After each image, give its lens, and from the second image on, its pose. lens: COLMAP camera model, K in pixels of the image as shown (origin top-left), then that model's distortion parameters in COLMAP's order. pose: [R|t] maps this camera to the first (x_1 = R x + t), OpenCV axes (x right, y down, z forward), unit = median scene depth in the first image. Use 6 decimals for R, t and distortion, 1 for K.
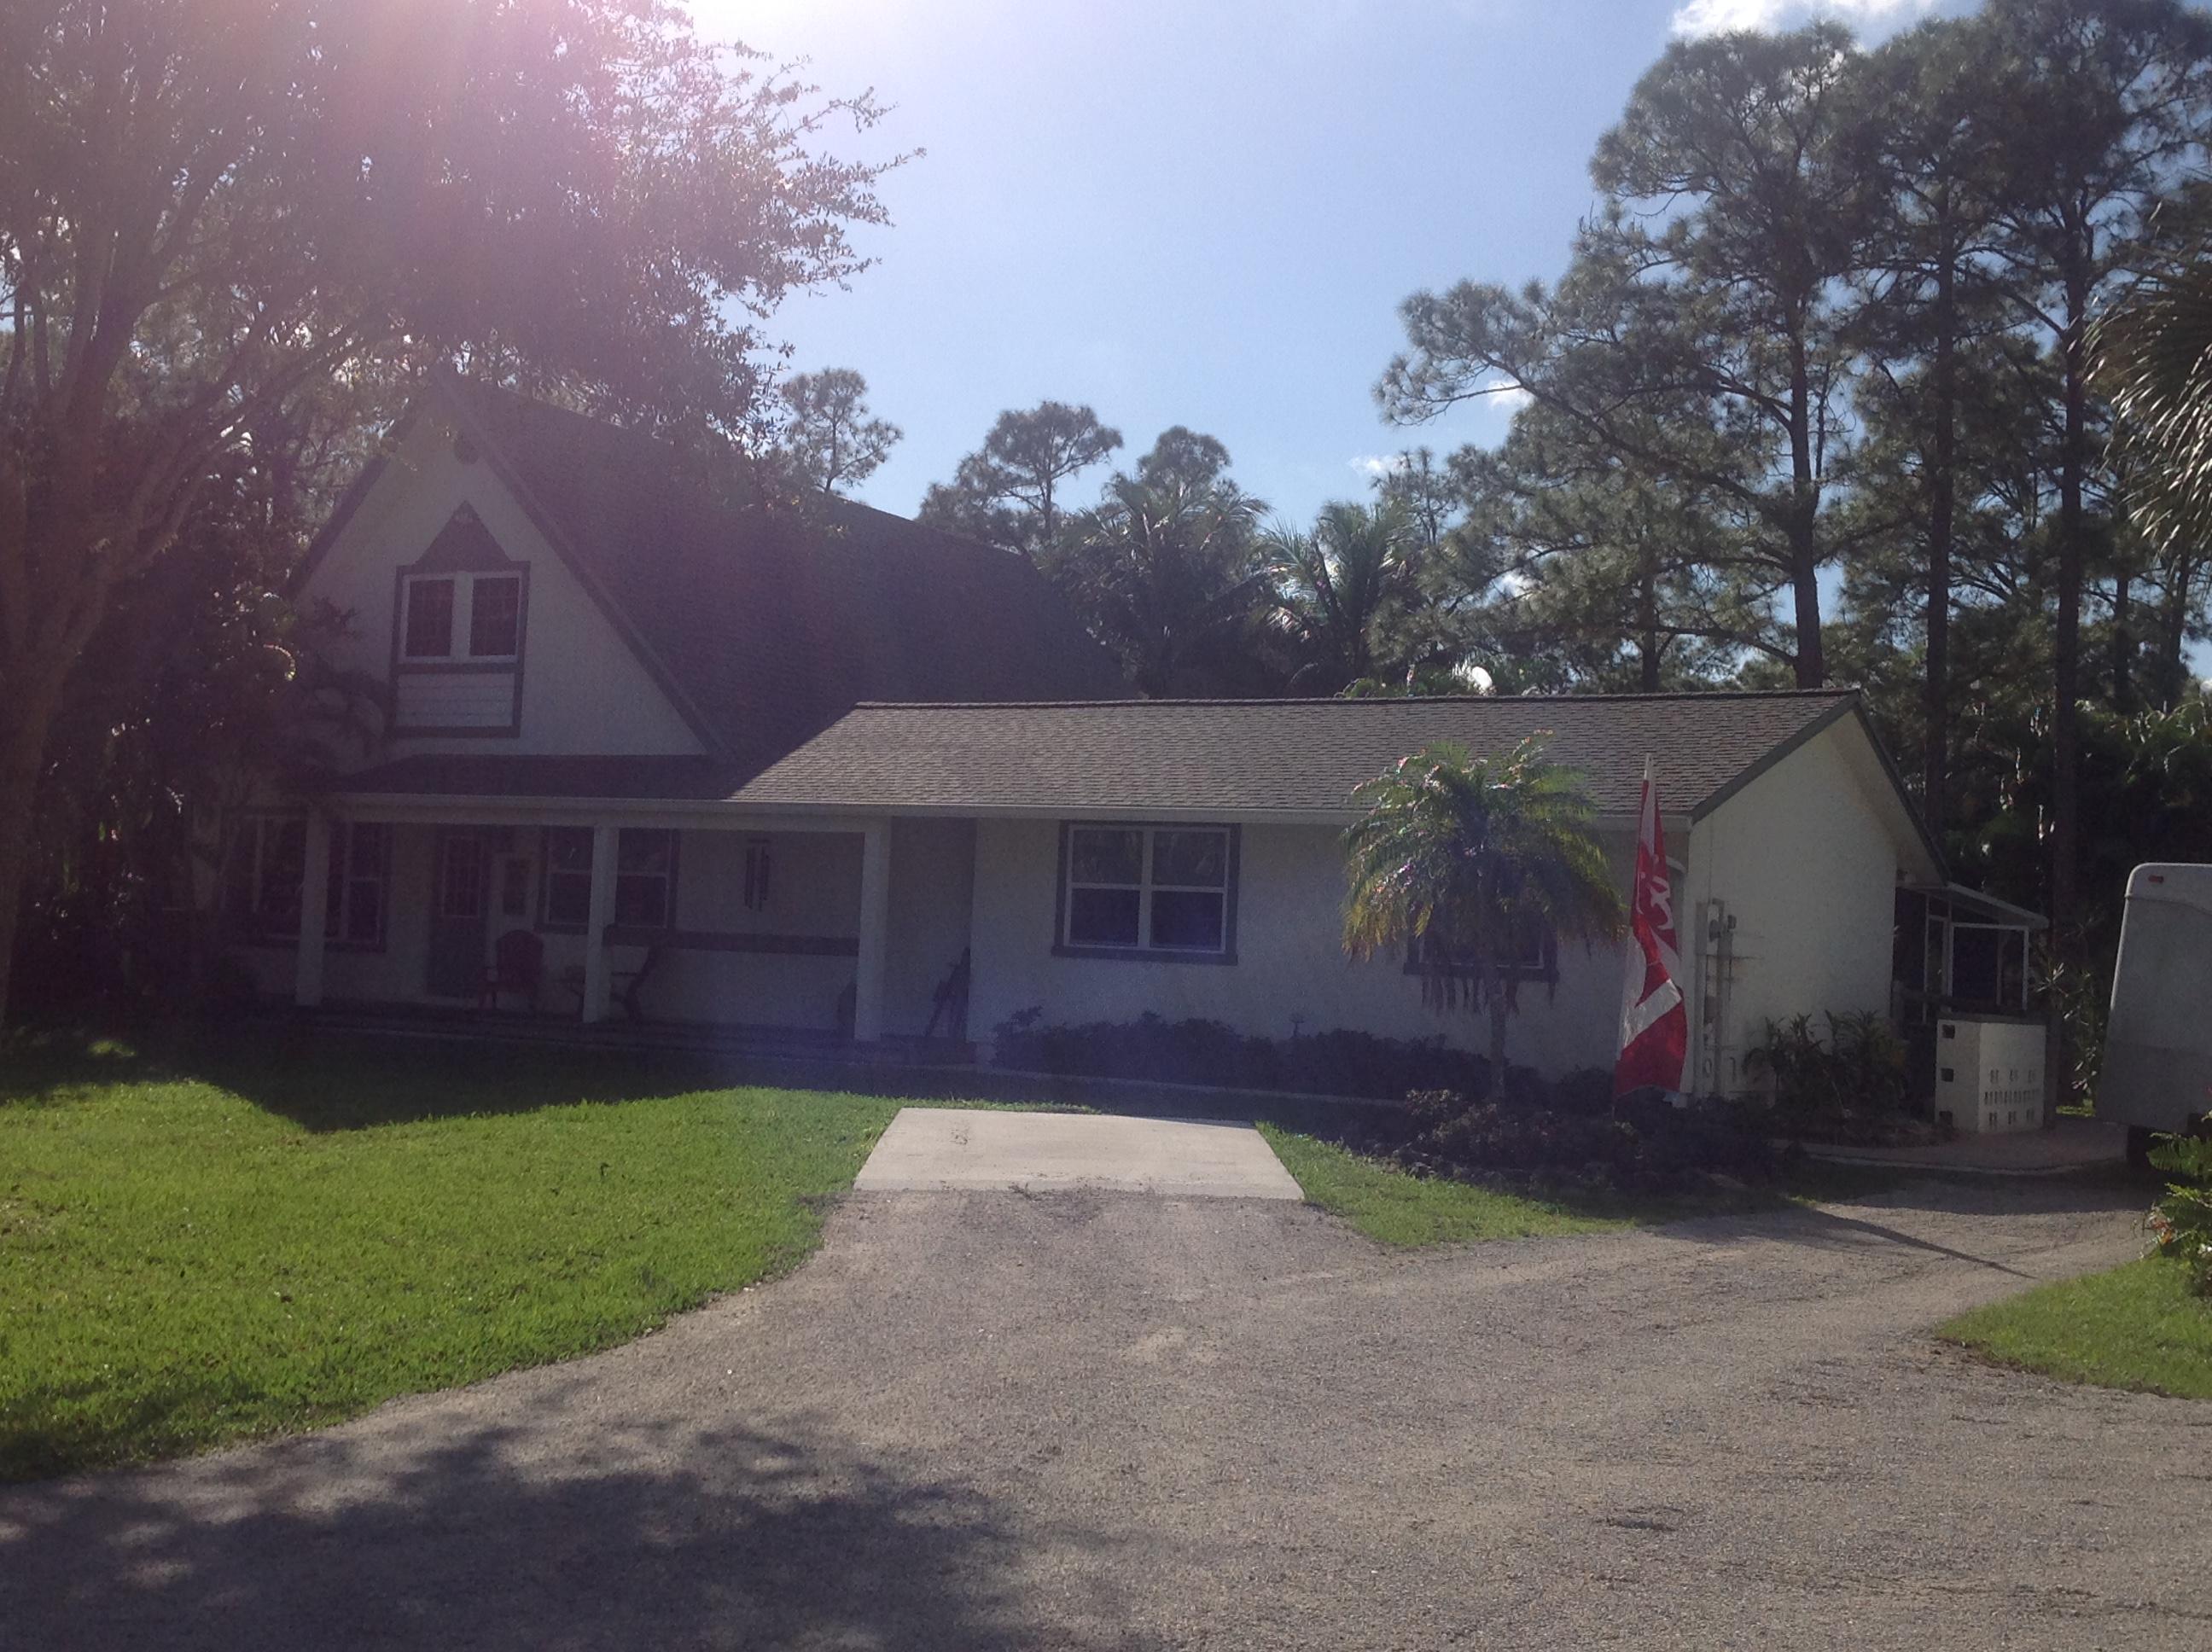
lens RADIAL K [[2613.5, 0, 1116.8], [0, 2613.5, 825.1], [0, 0, 1]] dist [0.125314, 0.000000]
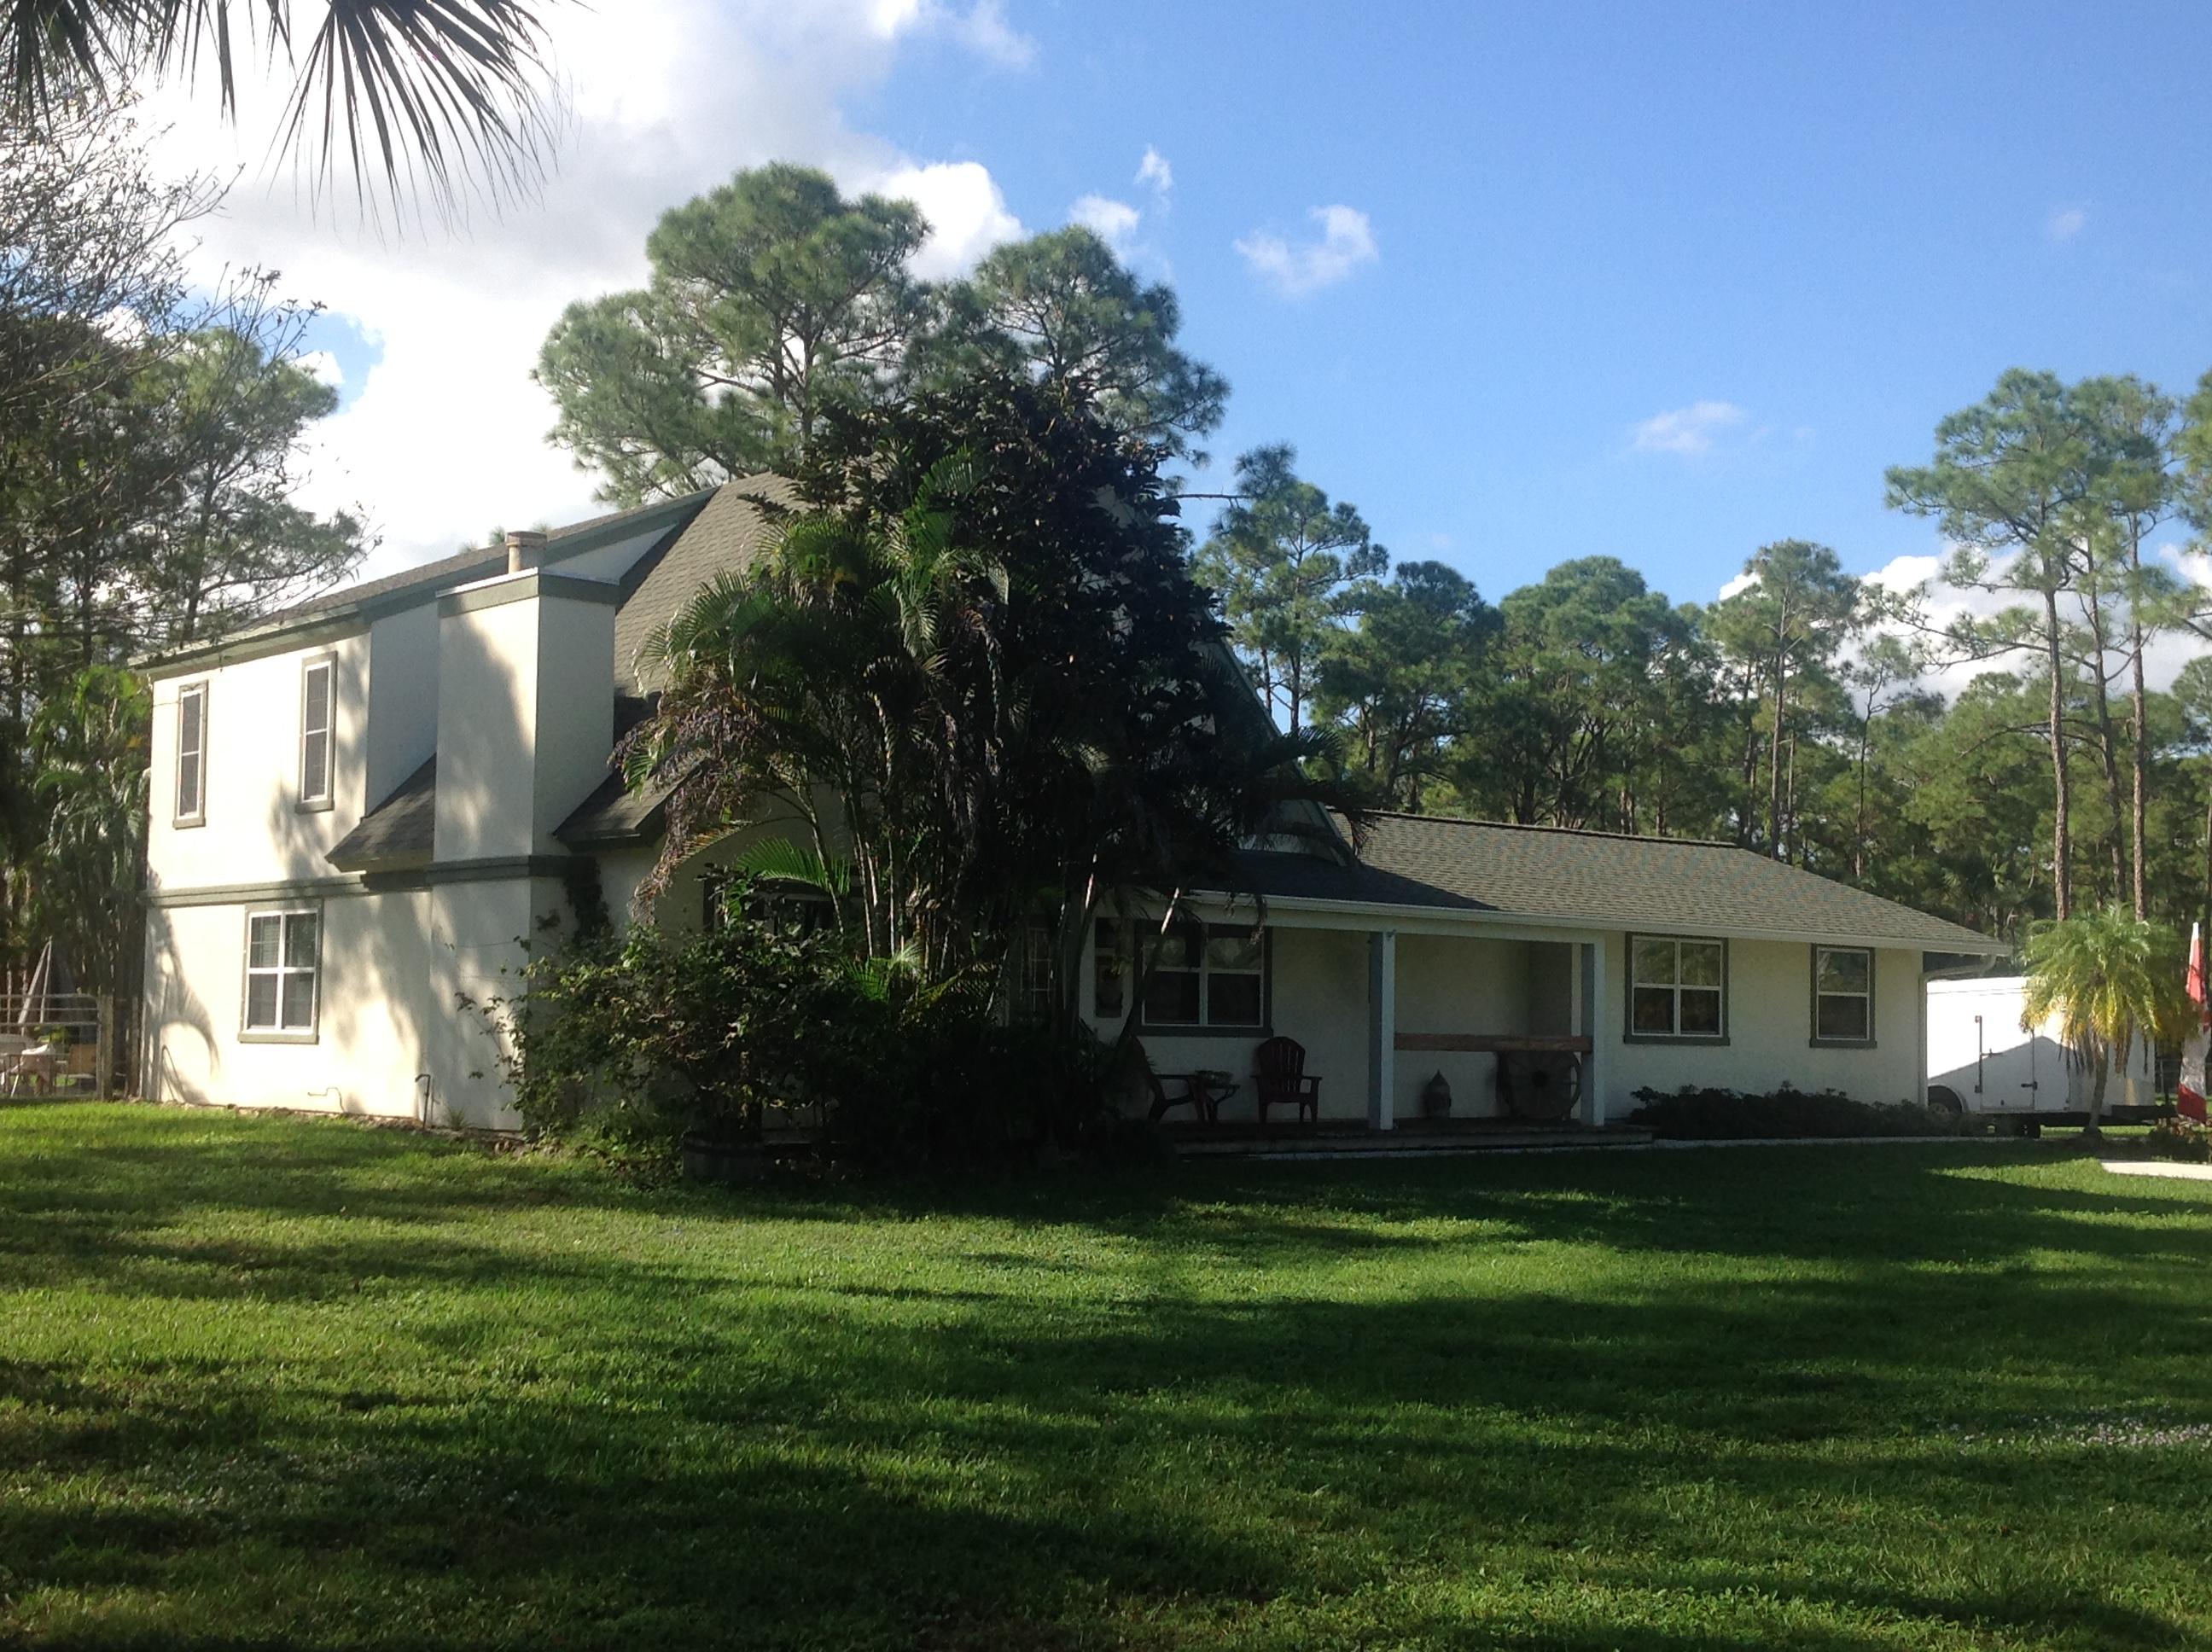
lens RADIAL K [[2613.5, 0, 1061.2], [0, 2613.5, 839.1], [0, 0, 1]] dist [0.125314, 0.000000]
pose [[0.336212, 0.024561, 0.941466, -1.088383], [-0.048944, 0.998765, -0.008577, -0.018412], [-0.940514, -0.043195, 0.336998, 0.721723]]
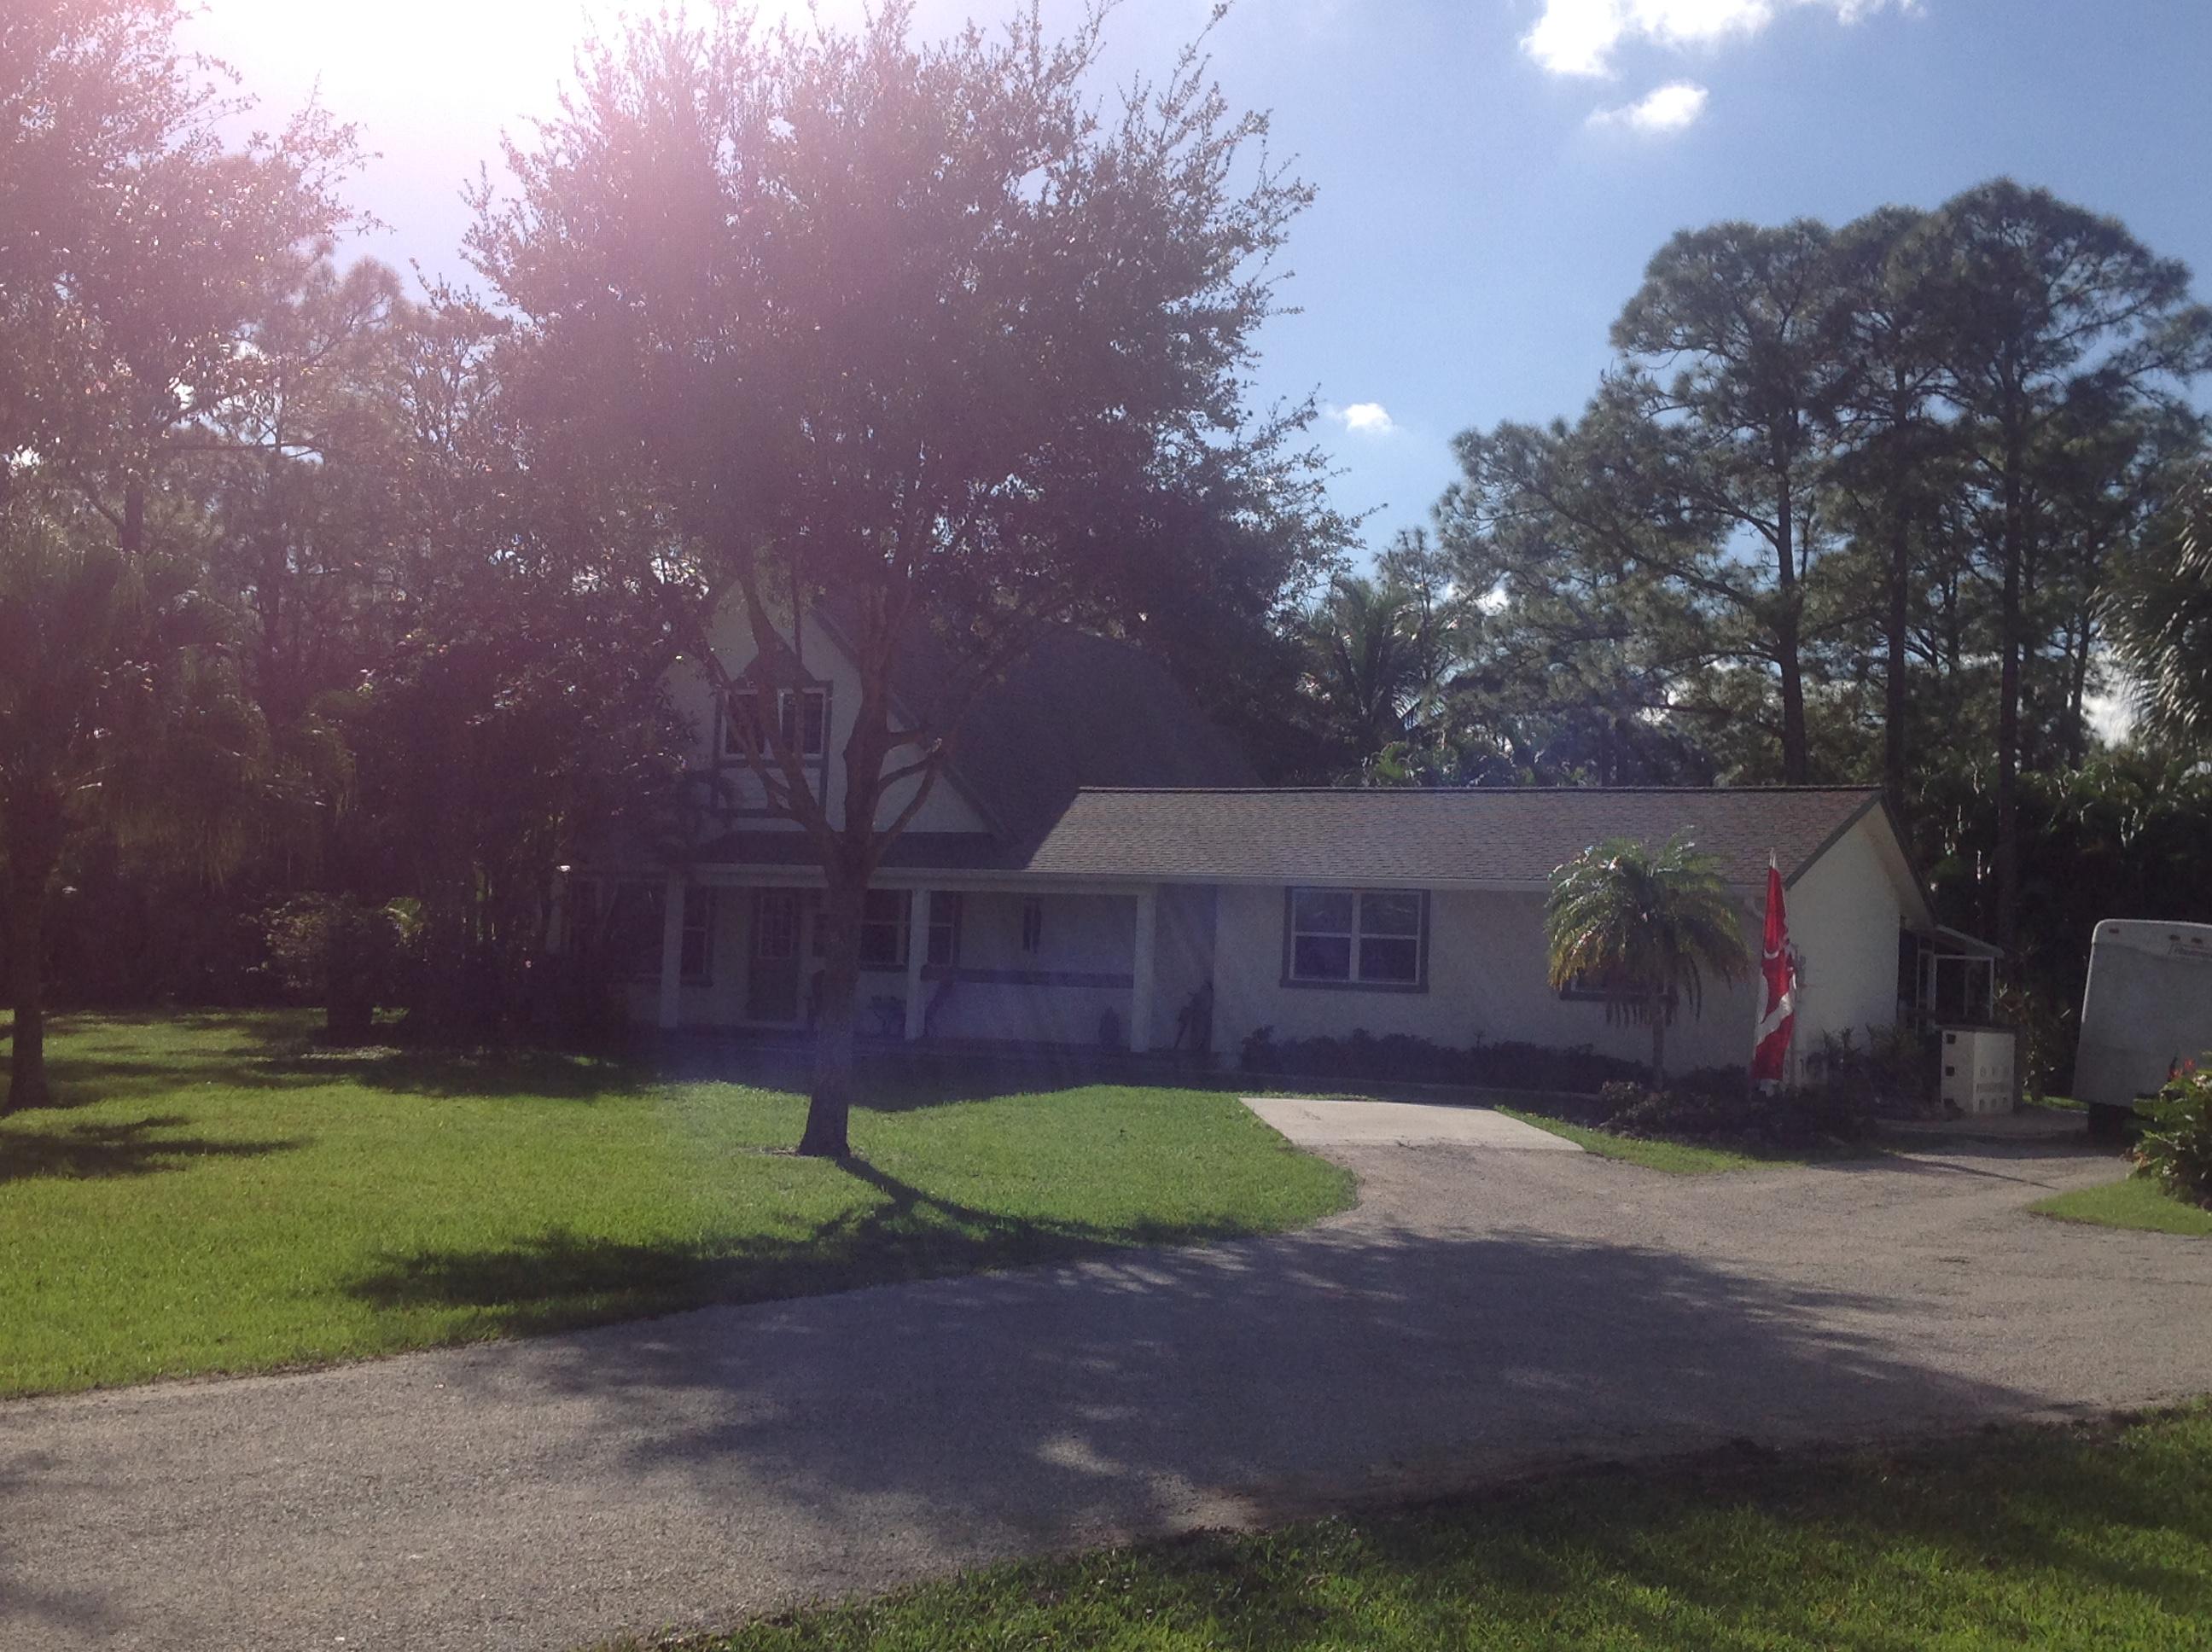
lens RADIAL K [[2613.5, 0, 1103.7], [0, 2613.5, 823.6], [0, 0, 1]] dist [0.125314, 0.000000]
pose [[0.999348, -0.006030, 0.035591, -0.139017], [0.006313, 0.999949, -0.007864, -0.020164], [-0.035542, 0.008083, 0.999335, -0.281990]]
